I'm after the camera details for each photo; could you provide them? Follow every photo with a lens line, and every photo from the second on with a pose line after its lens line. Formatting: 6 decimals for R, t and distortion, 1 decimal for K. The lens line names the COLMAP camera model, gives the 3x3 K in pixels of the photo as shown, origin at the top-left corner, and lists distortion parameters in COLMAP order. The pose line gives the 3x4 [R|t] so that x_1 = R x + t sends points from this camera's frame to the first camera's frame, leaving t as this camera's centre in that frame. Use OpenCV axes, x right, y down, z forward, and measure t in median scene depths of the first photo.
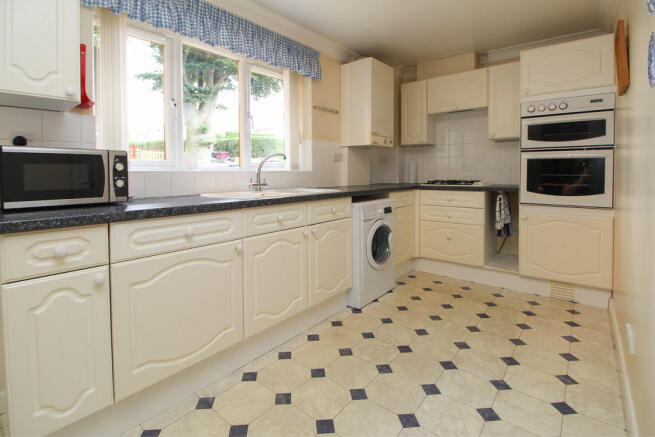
lens RADIAL K [[306.5, 0, 304.4], [0, 306.5, 169.4], [0, 0, 1]] dist [0.001556, 0.000164]
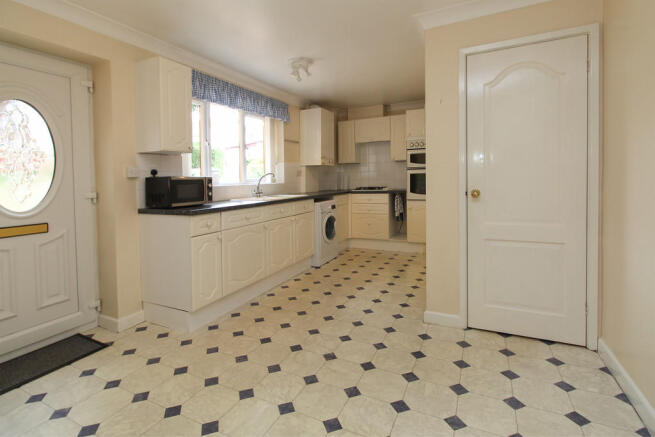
lens RADIAL K [[313.6, 0, 325.6], [0, 313.6, 183.2], [0, 0, 1]] dist [-0.000226, -0.000020]
pose [[0.956121, -0.020197, 0.292275, -0.220685], [0.014347, 0.999652, 0.022145, -0.024097], [-0.292620, -0.016980, 0.956078, -0.498723]]
